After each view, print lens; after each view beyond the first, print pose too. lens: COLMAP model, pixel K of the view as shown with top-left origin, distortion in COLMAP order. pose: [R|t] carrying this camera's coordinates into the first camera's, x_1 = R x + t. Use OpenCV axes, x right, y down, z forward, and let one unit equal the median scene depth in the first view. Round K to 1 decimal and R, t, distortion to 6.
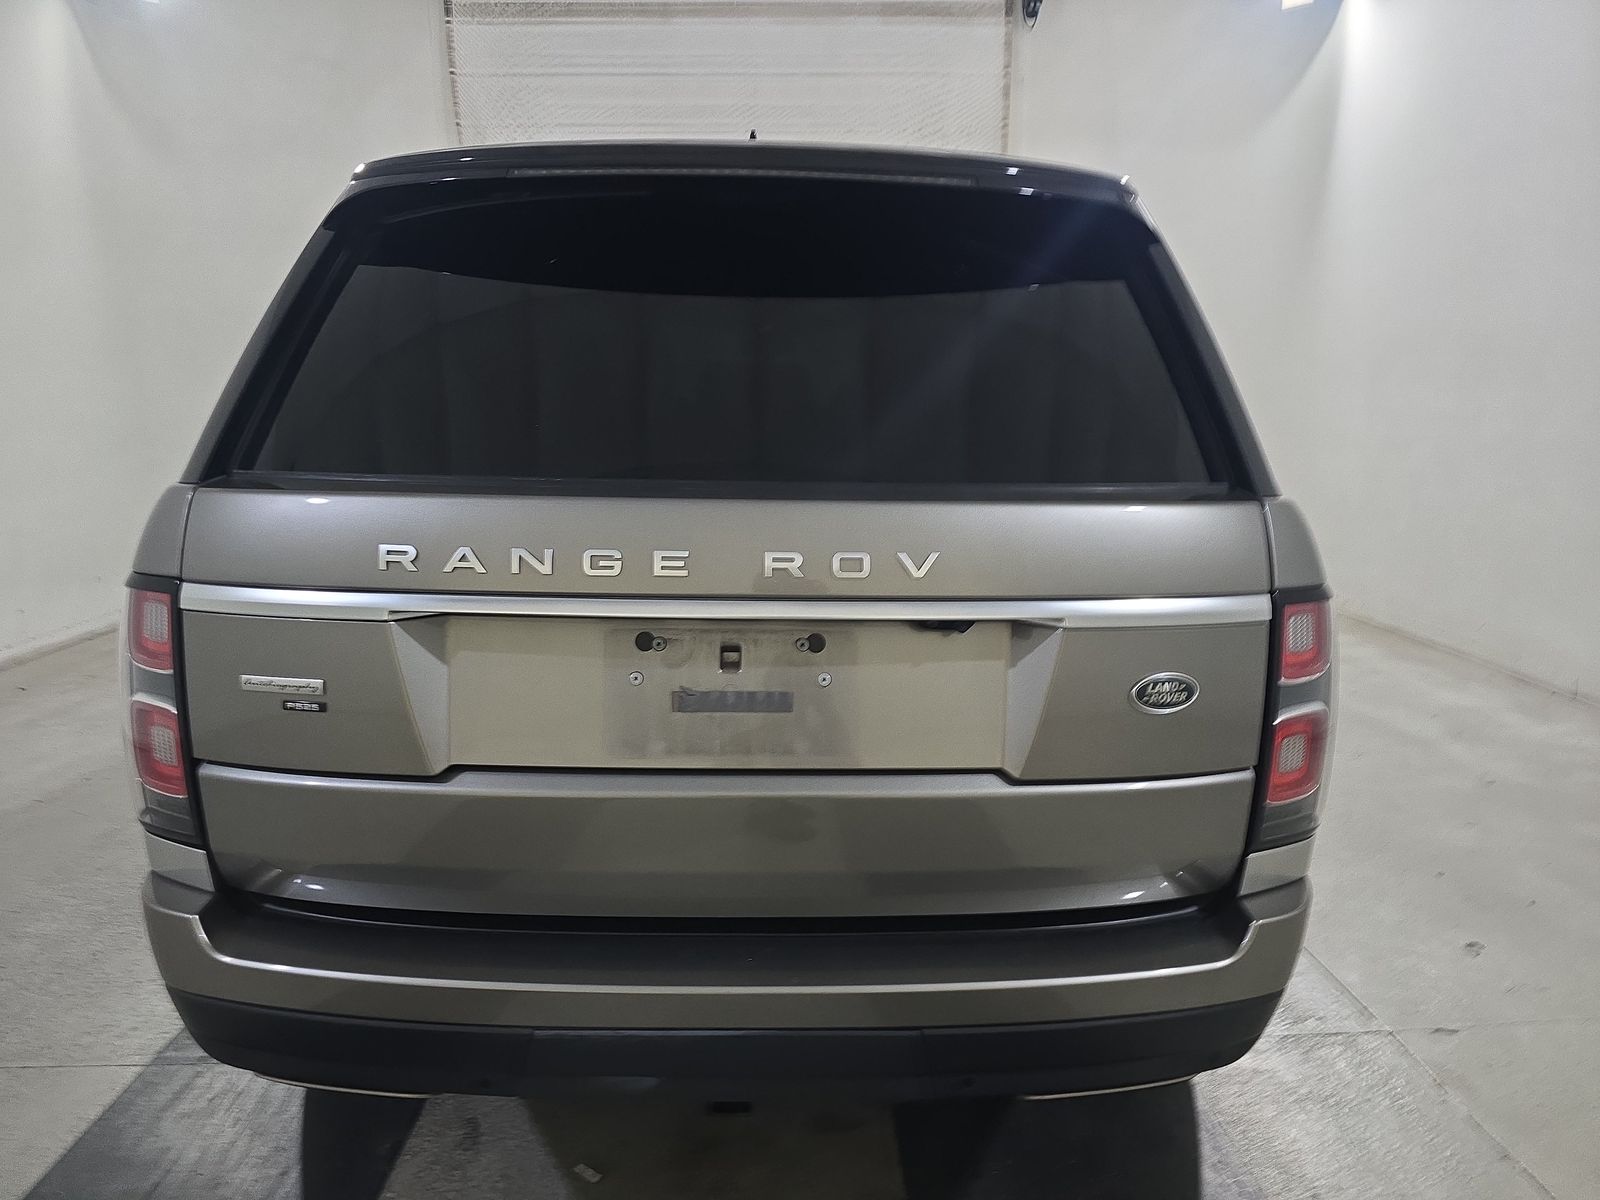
lens RADIAL K [[1089.6, 0, 801.7], [0, 1089.6, 596.0], [0, 0, 1]] dist [0.037579, -0.030109]
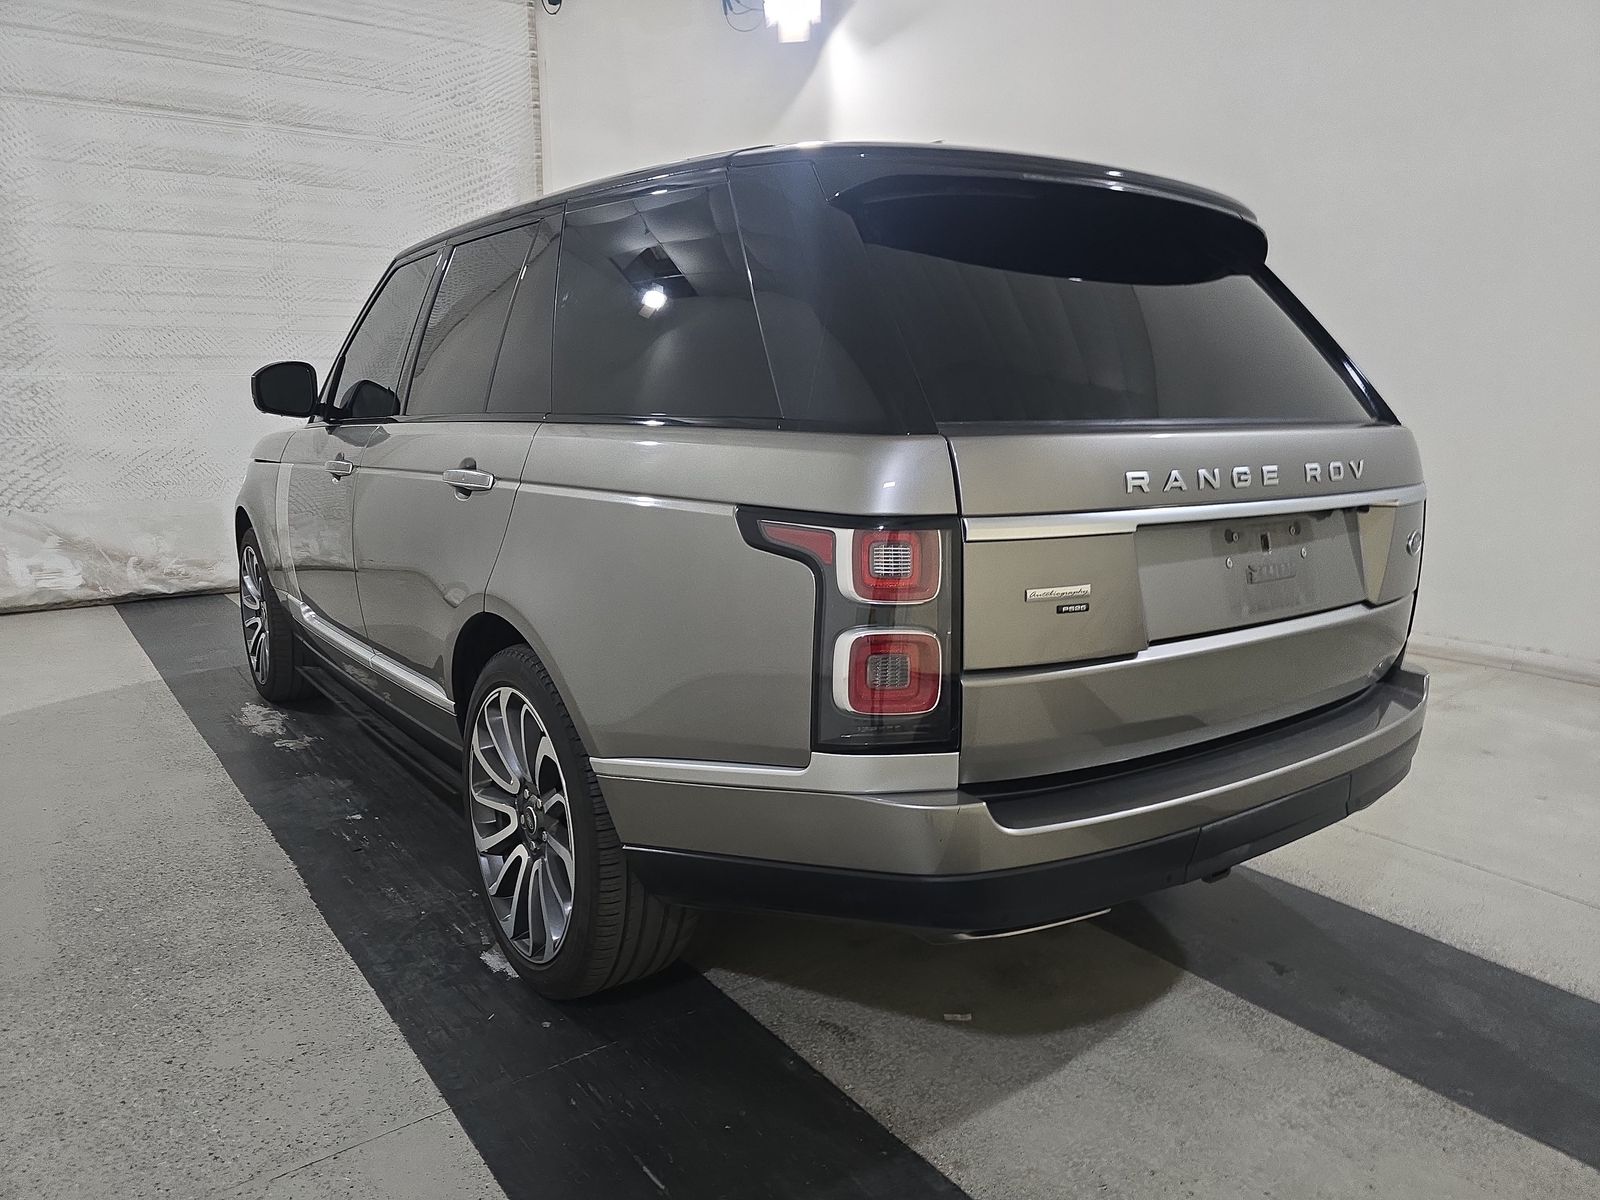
lens RADIAL K [[1089.6, 0, 804.5], [0, 1089.6, 603.1], [0, 0, 1]] dist [0.037579, -0.030109]
pose [[0.814359, -0.112622, 0.569329, -1.353120], [0.100420, 0.993538, 0.052897, -0.001049], [-0.571607, 0.014095, 0.820406, 0.161450]]
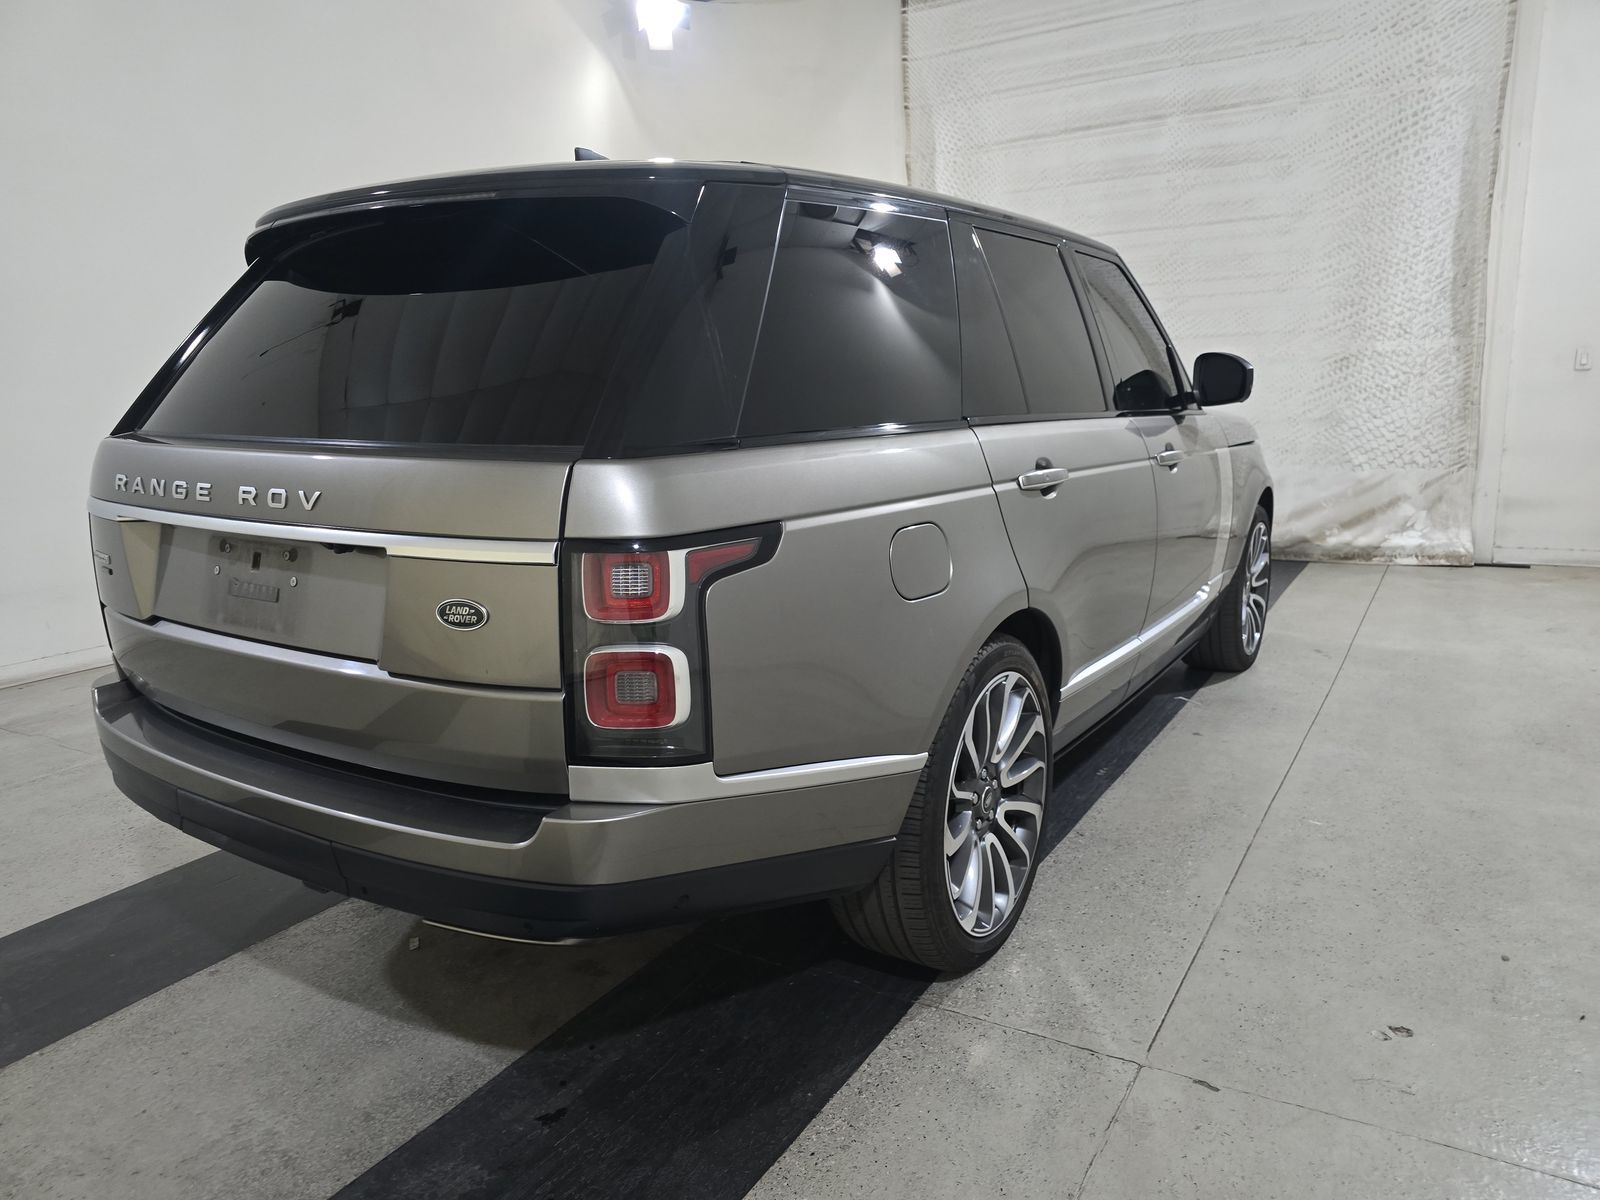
lens RADIAL K [[1089.6, 0, 799.3], [0, 1089.6, 600.7], [0, 0, 1]] dist [0.037579, -0.030109]
pose [[0.831282, 0.091967, -0.548189, 1.300410], [-0.069027, 0.995664, 0.062363, -0.029905], [0.551548, -0.014001, 0.834026, 0.179323]]
